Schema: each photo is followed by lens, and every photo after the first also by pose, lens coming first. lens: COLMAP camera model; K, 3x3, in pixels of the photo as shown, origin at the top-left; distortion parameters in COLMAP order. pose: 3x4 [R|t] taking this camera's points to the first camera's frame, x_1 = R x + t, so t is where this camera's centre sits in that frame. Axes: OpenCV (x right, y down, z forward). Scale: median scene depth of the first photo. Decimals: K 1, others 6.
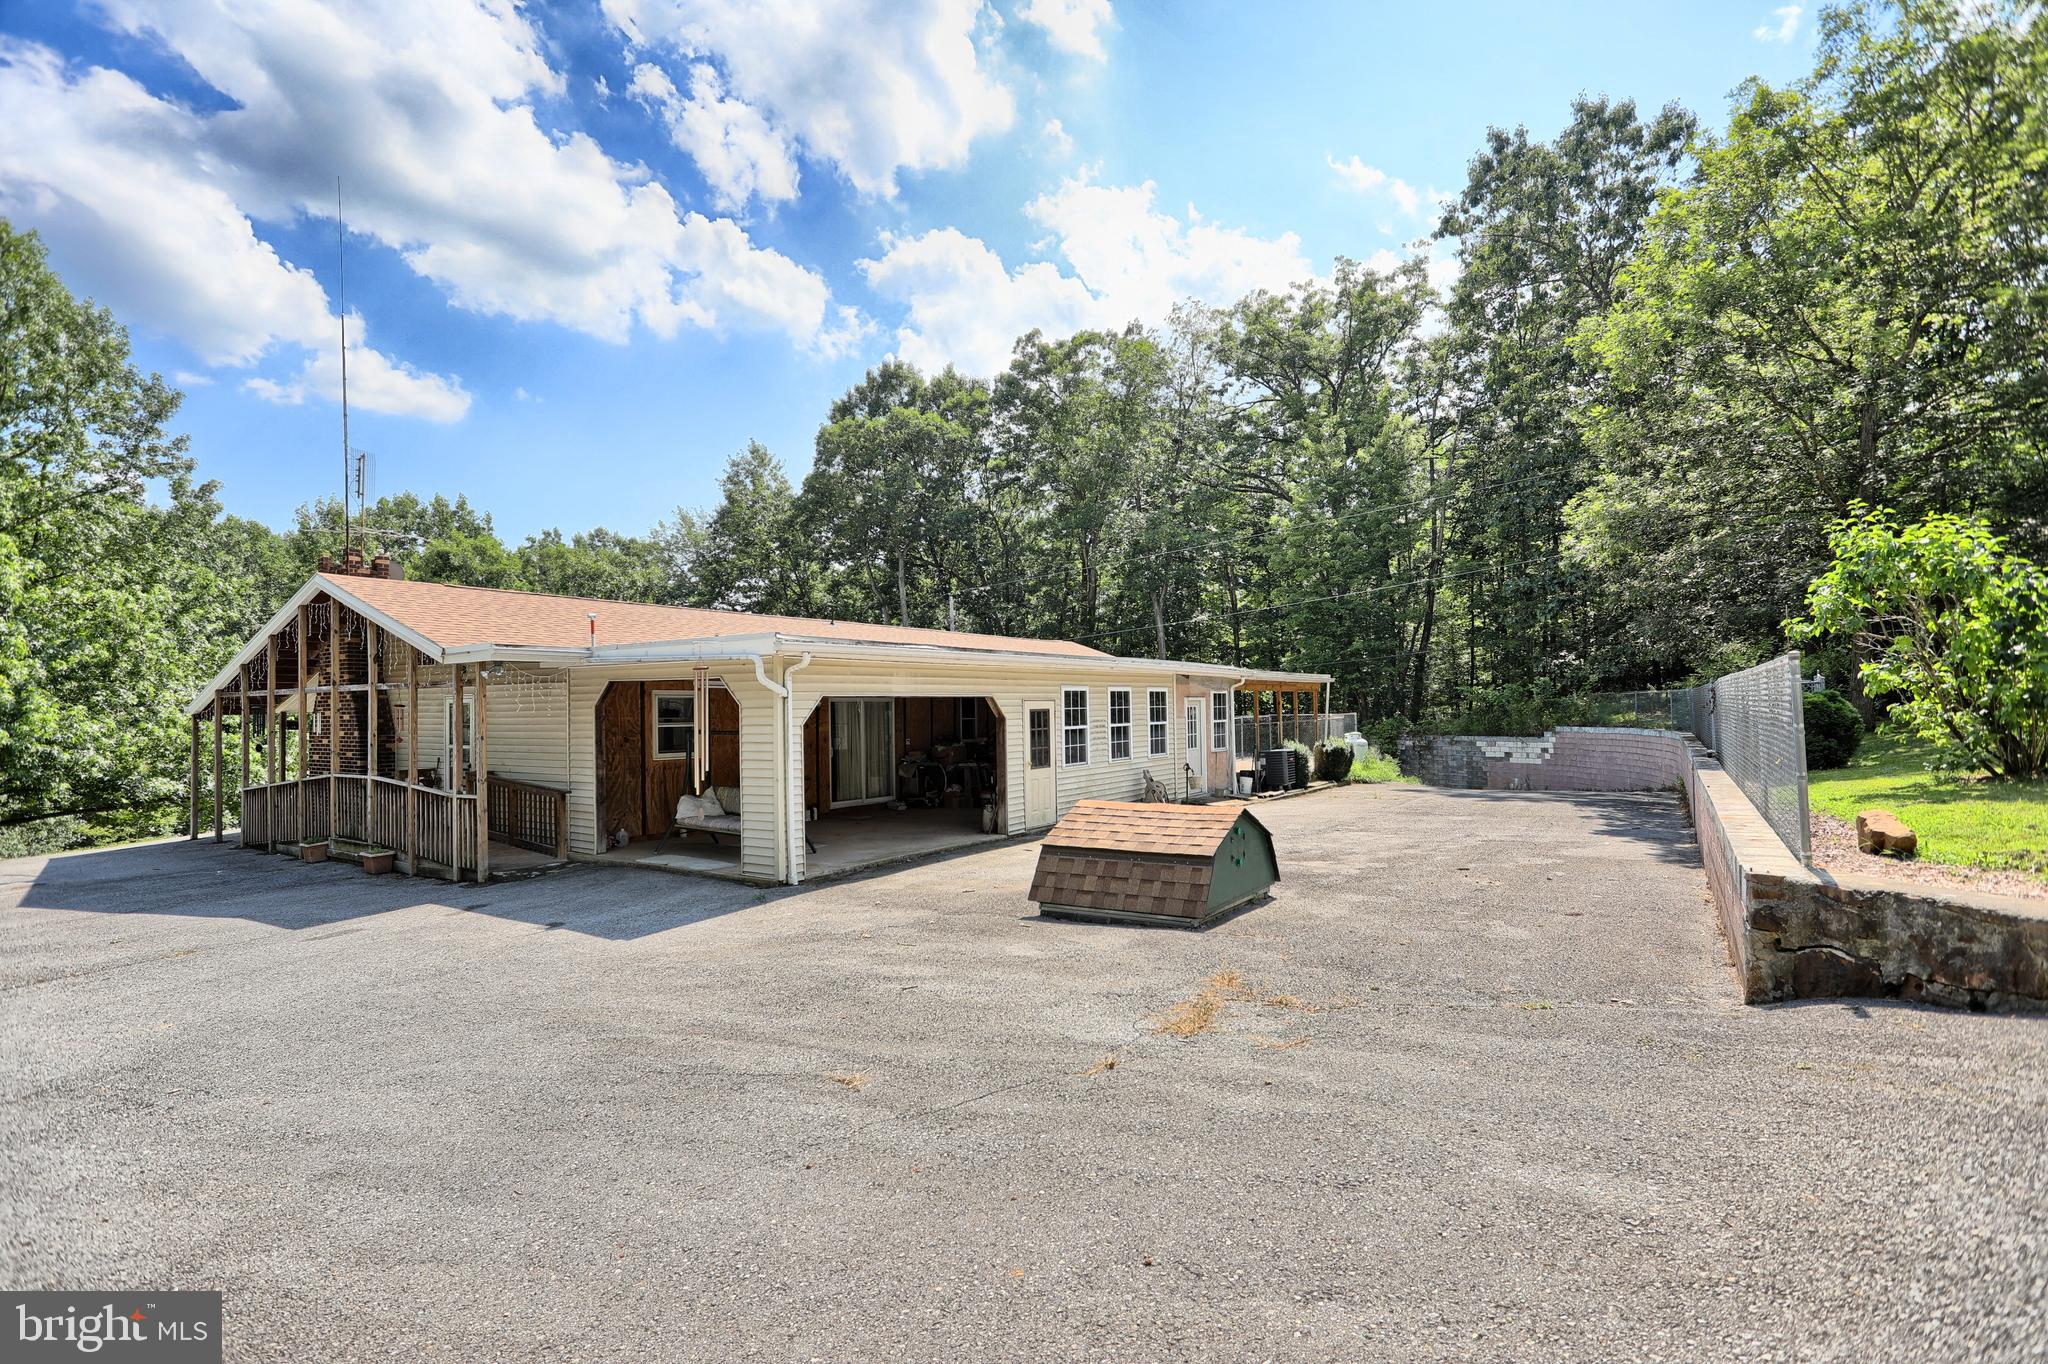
lens RADIAL K [[1009.0, 0, 1029.5], [0, 1009.0, 681.7], [0, 0, 1]] dist [-0.058392, 0.029717]
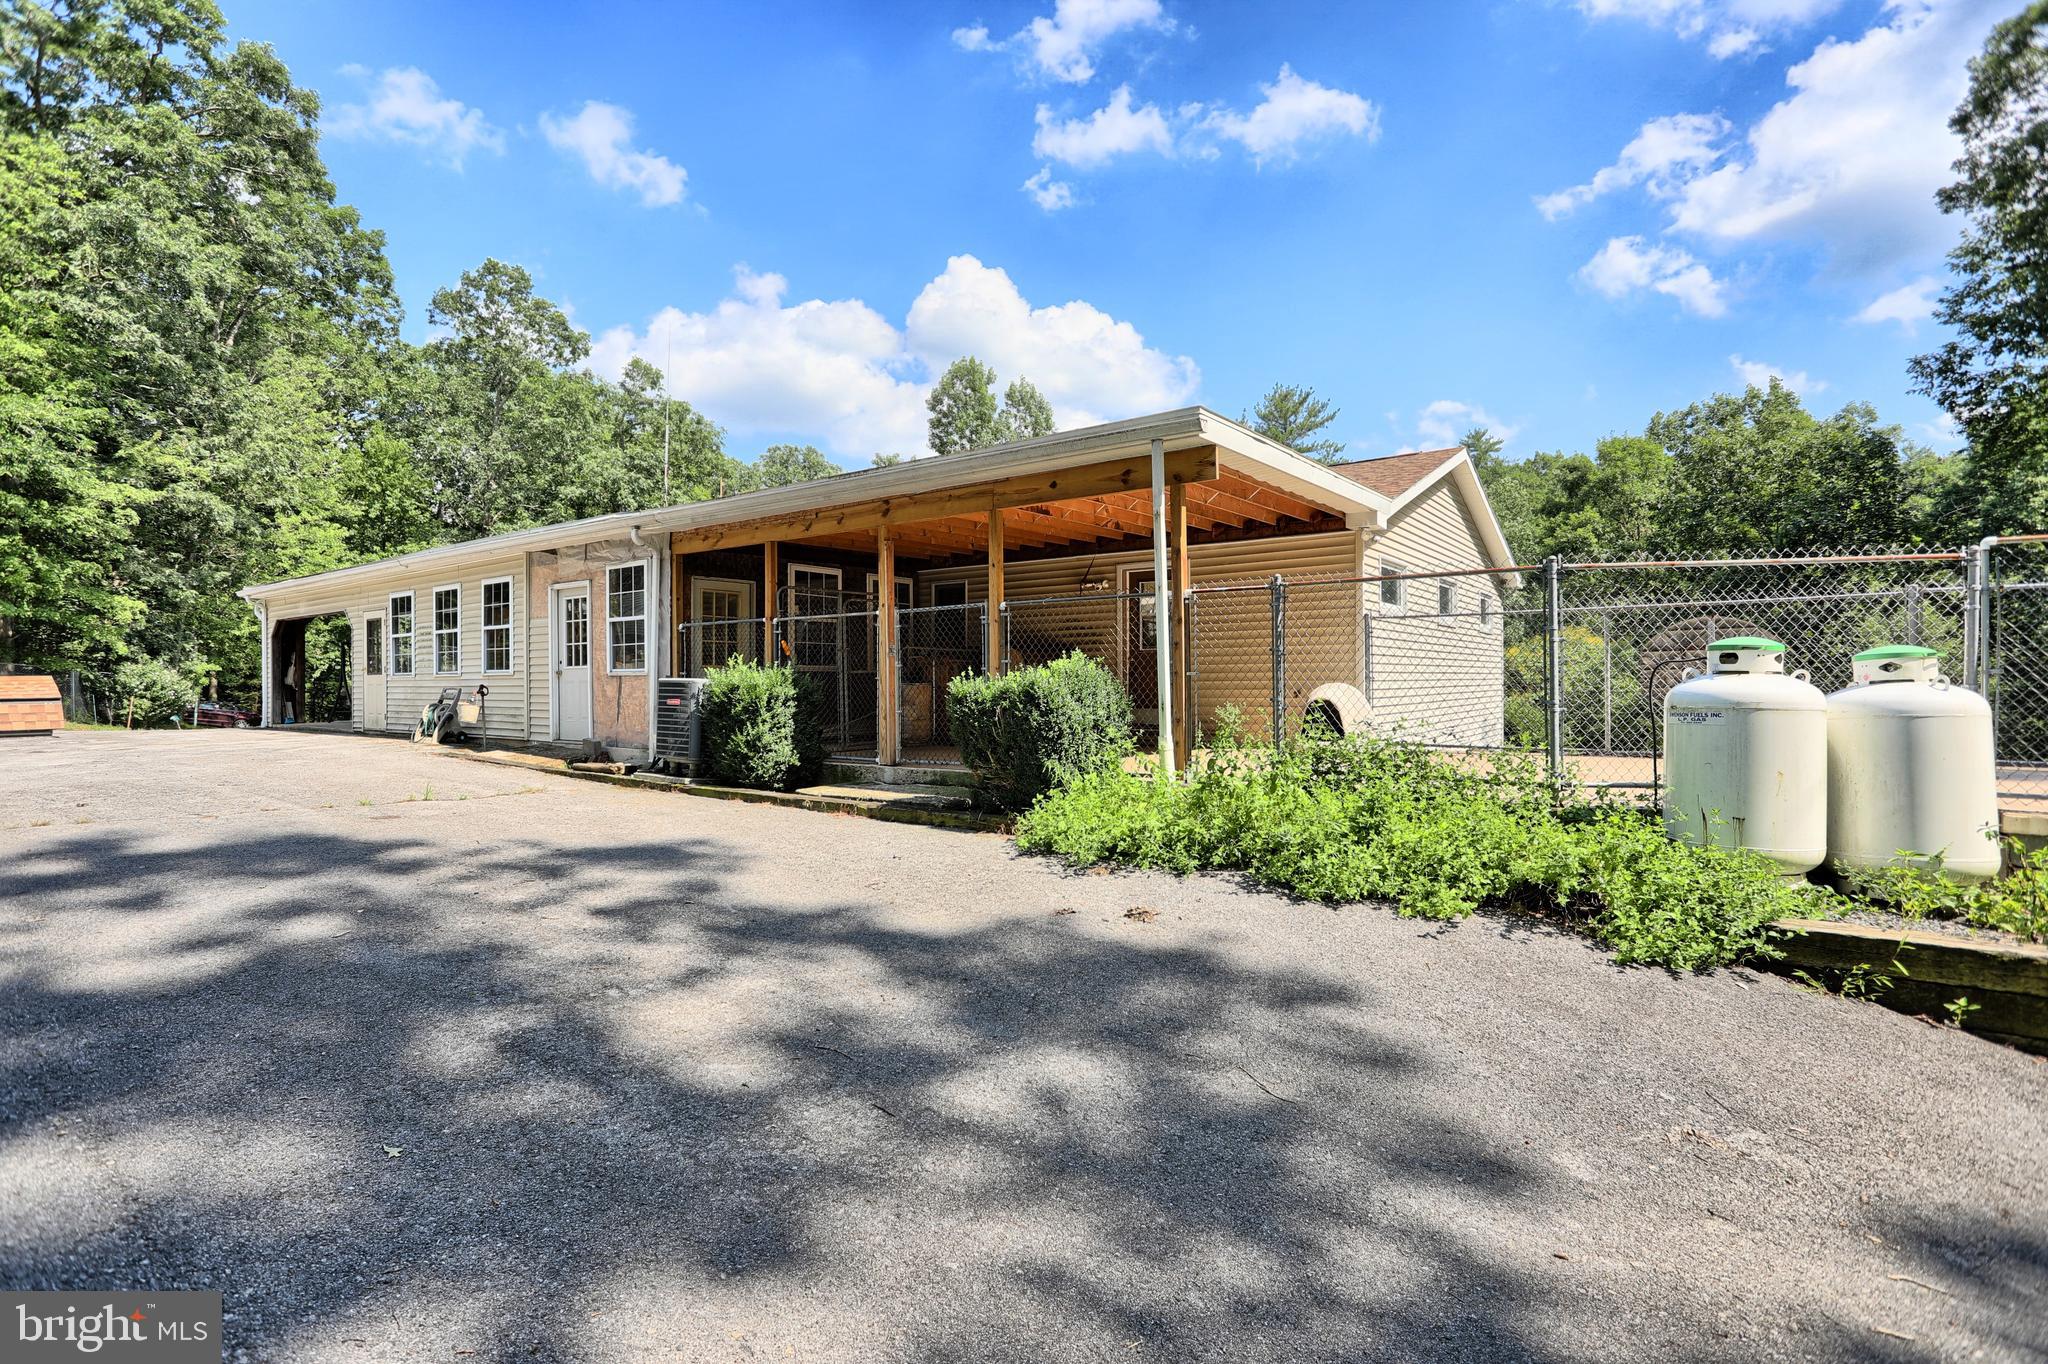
lens RADIAL K [[1009.0, 0, 1029.3], [0, 1009.0, 677.8], [0, 0, 1]] dist [-0.058392, 0.029717]
pose [[-0.052948, 0.010107, -0.998546, 0.864056], [0.032814, 0.999426, 0.008376, 0.088723], [0.998058, -0.032323, -0.053249, 1.509808]]
